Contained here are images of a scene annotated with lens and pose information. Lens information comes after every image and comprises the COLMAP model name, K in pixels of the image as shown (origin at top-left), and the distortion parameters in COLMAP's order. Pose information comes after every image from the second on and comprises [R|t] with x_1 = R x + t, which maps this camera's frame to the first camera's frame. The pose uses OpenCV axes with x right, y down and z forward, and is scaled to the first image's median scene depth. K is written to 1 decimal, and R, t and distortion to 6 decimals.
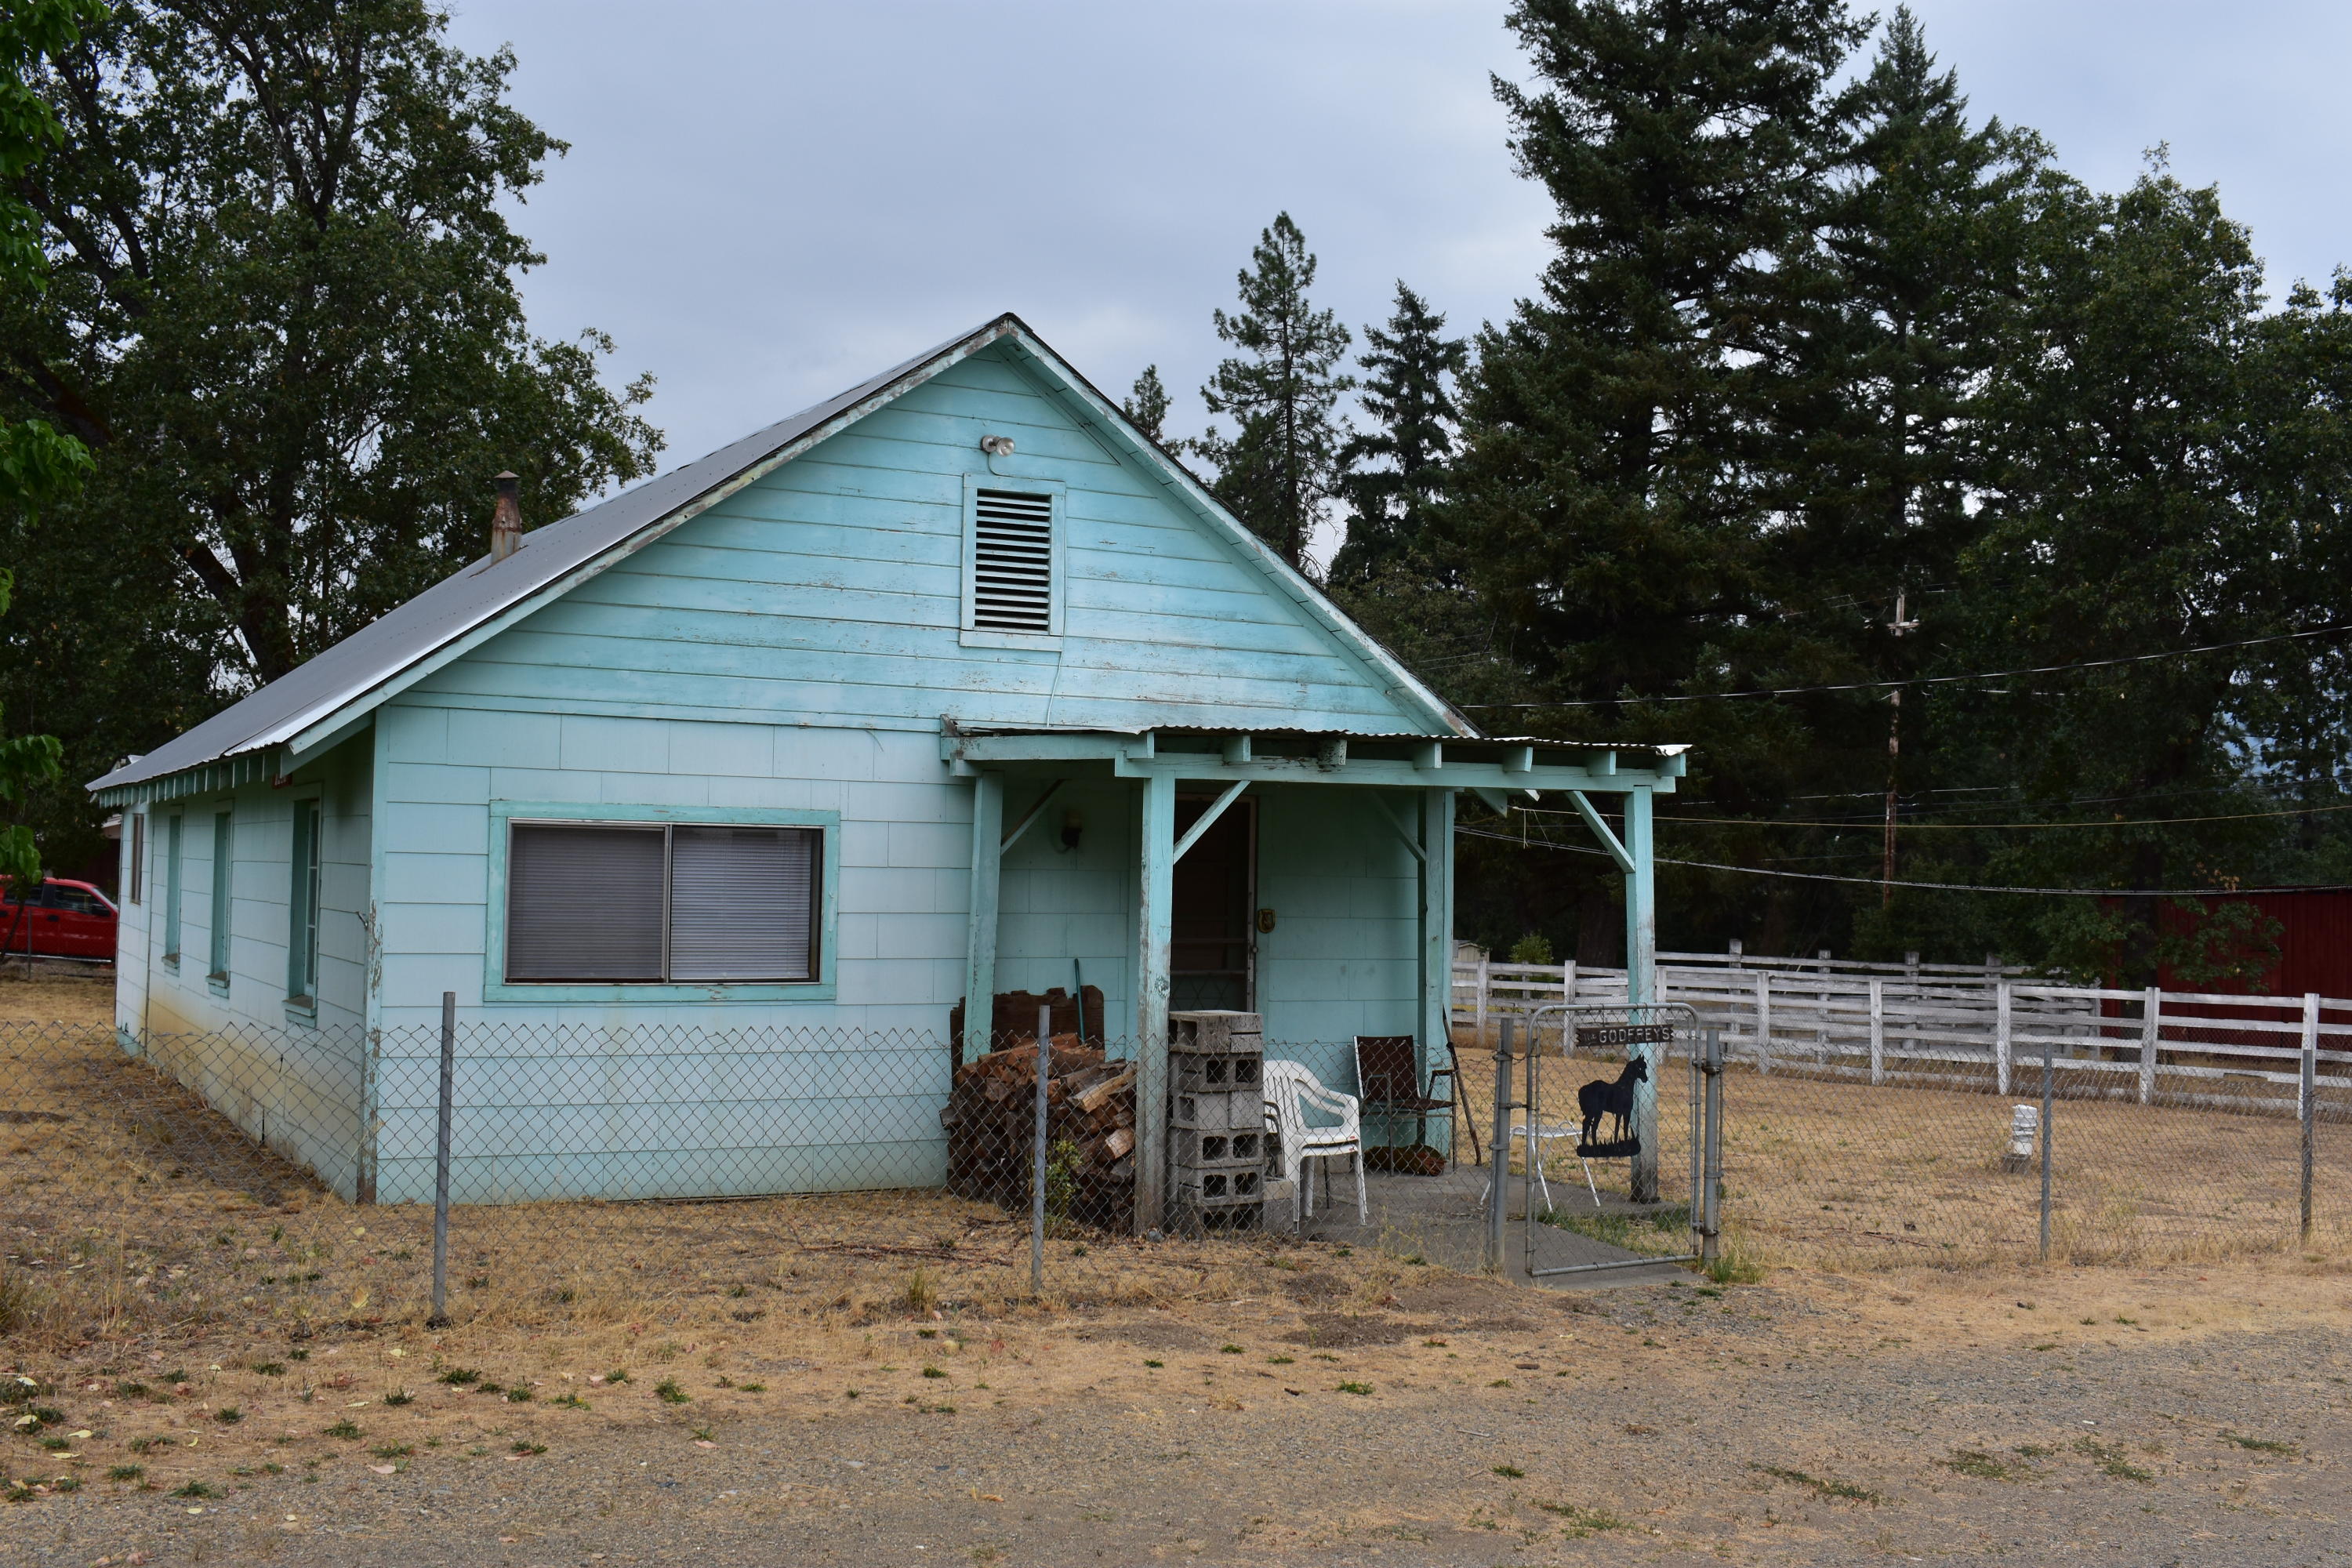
lens RADIAL K [[2408.8, 0, 1173.8], [0, 2408.8, 769.8], [0, 0, 1]] dist [-0.079201, 0.000000]
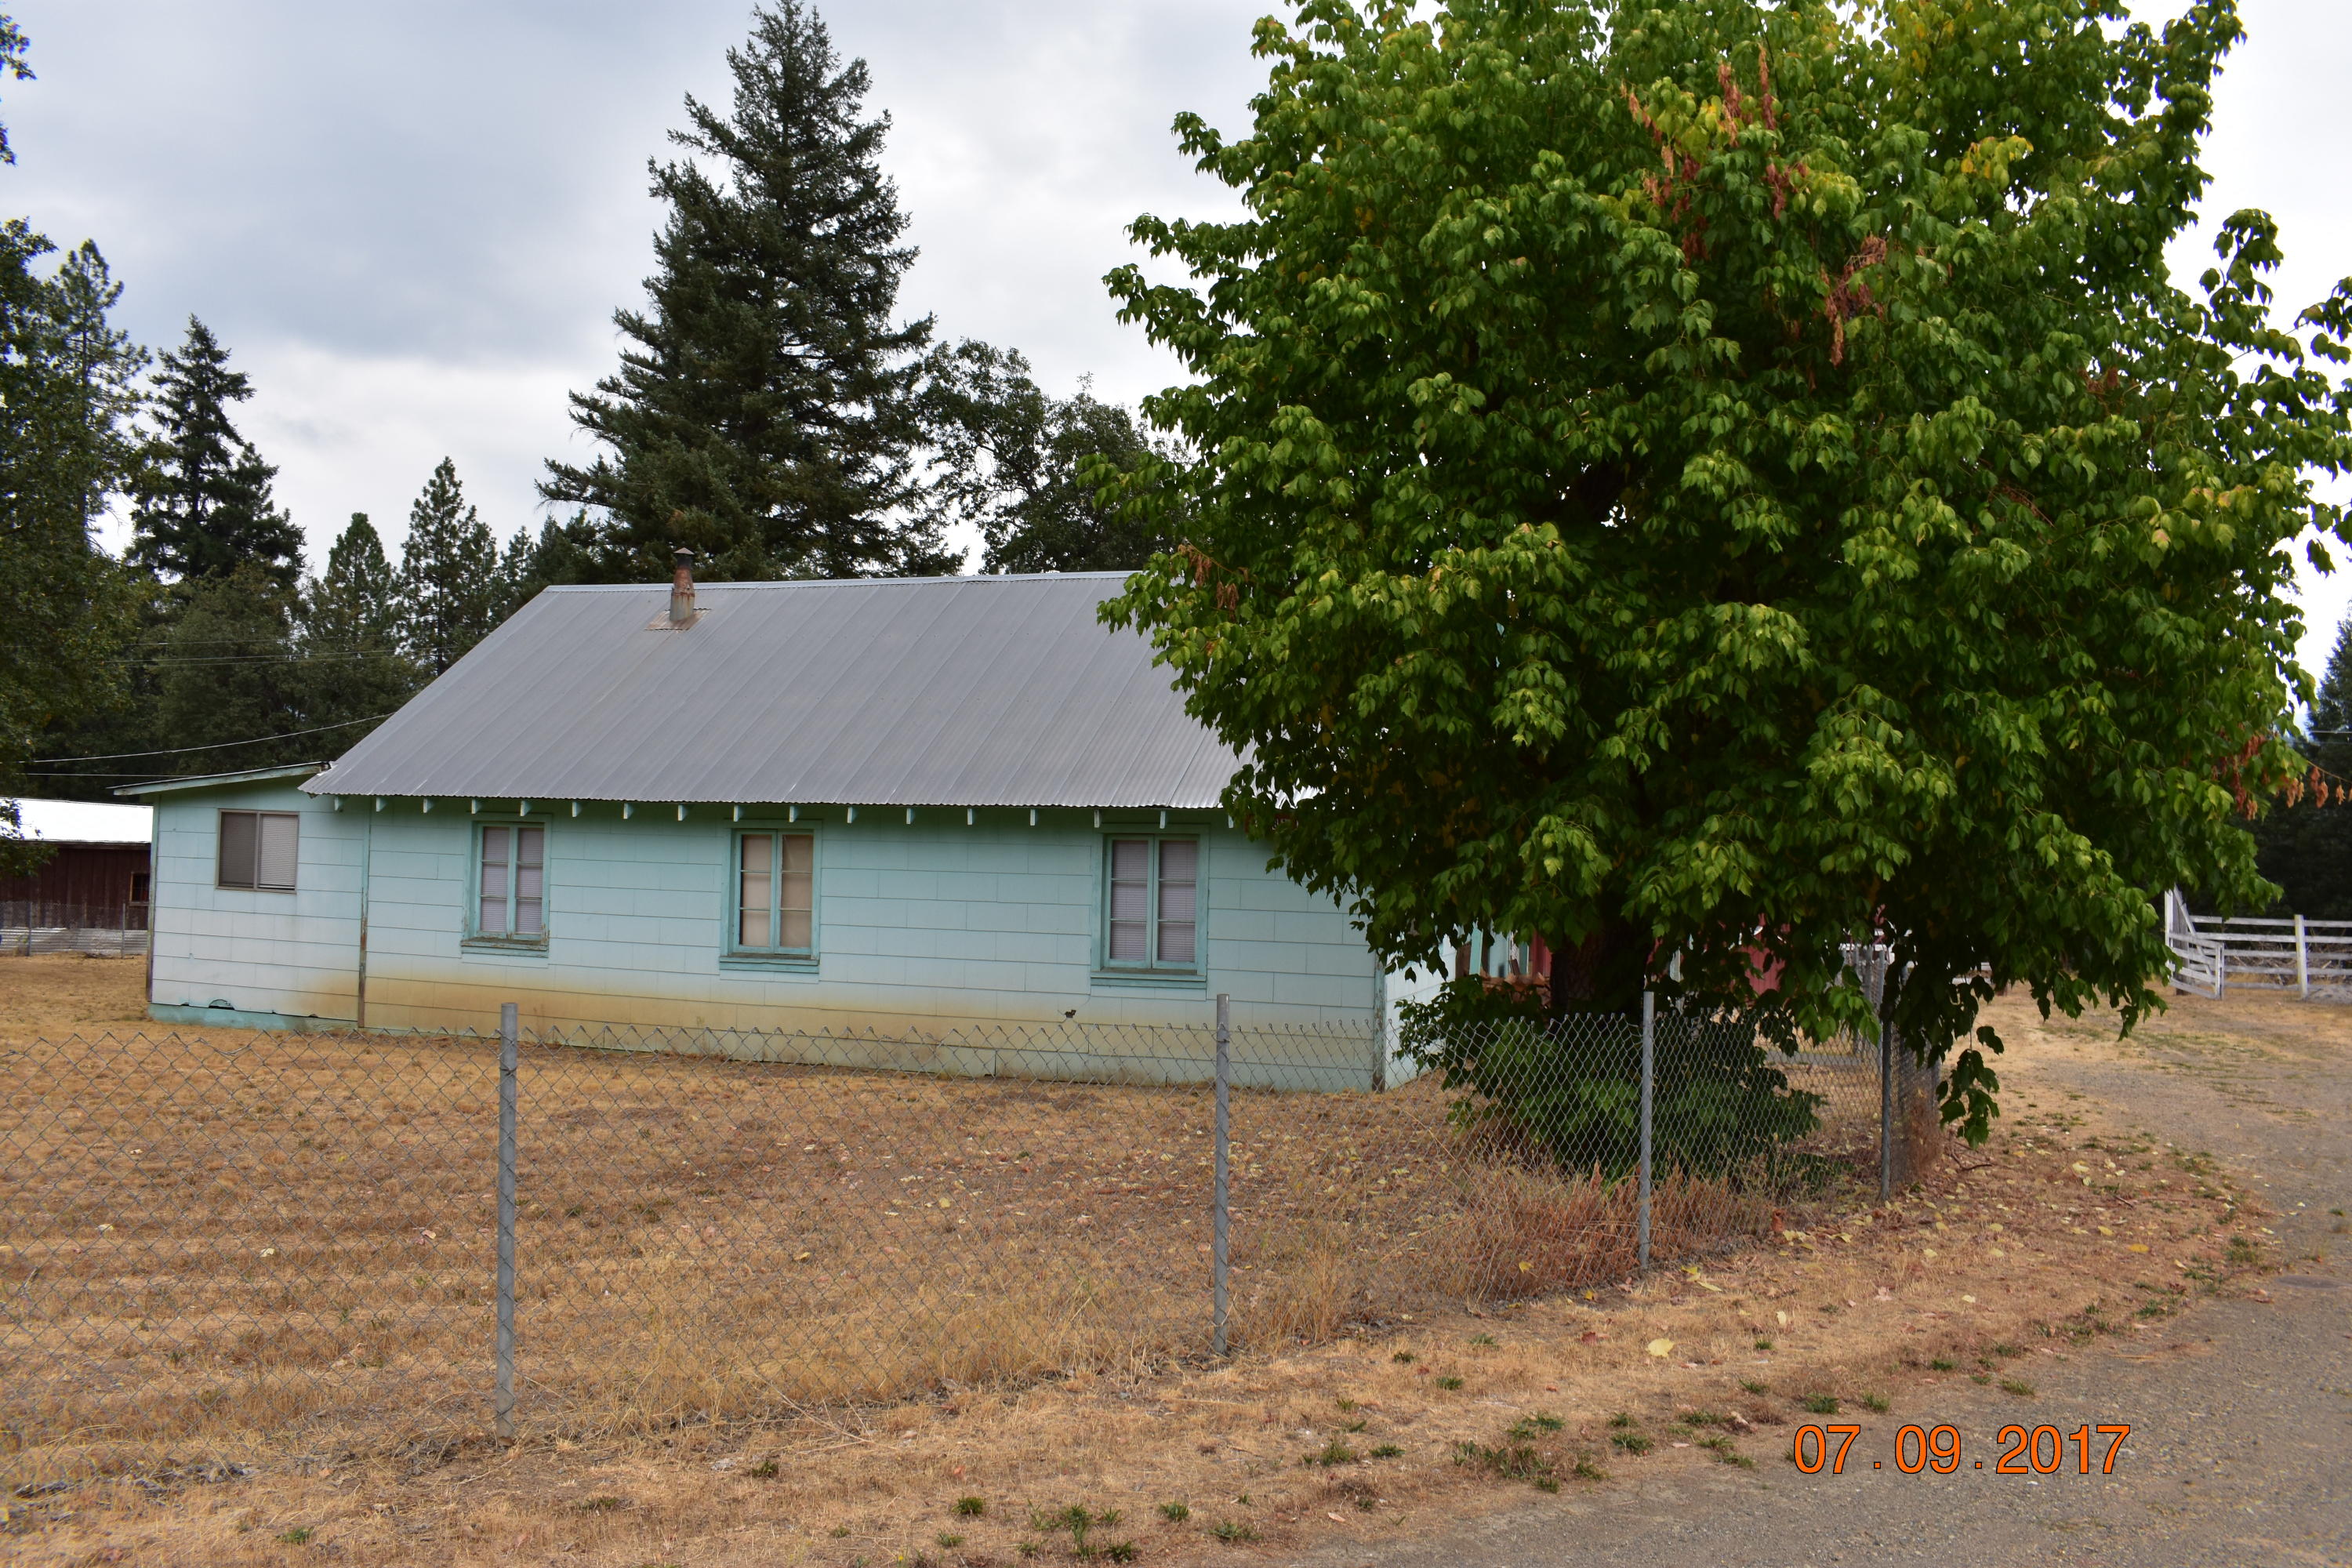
lens RADIAL K [[1863.0, 0, 1168.1], [0, 1863.0, 777.1], [0, 0, 1]] dist [-0.093553, 0.003223]
pose [[0.745904, 0.021569, 0.665704, -0.353924], [-0.037777, 0.999237, 0.009953, -0.011472], [-0.664981, -0.032572, 0.746149, 0.038507]]
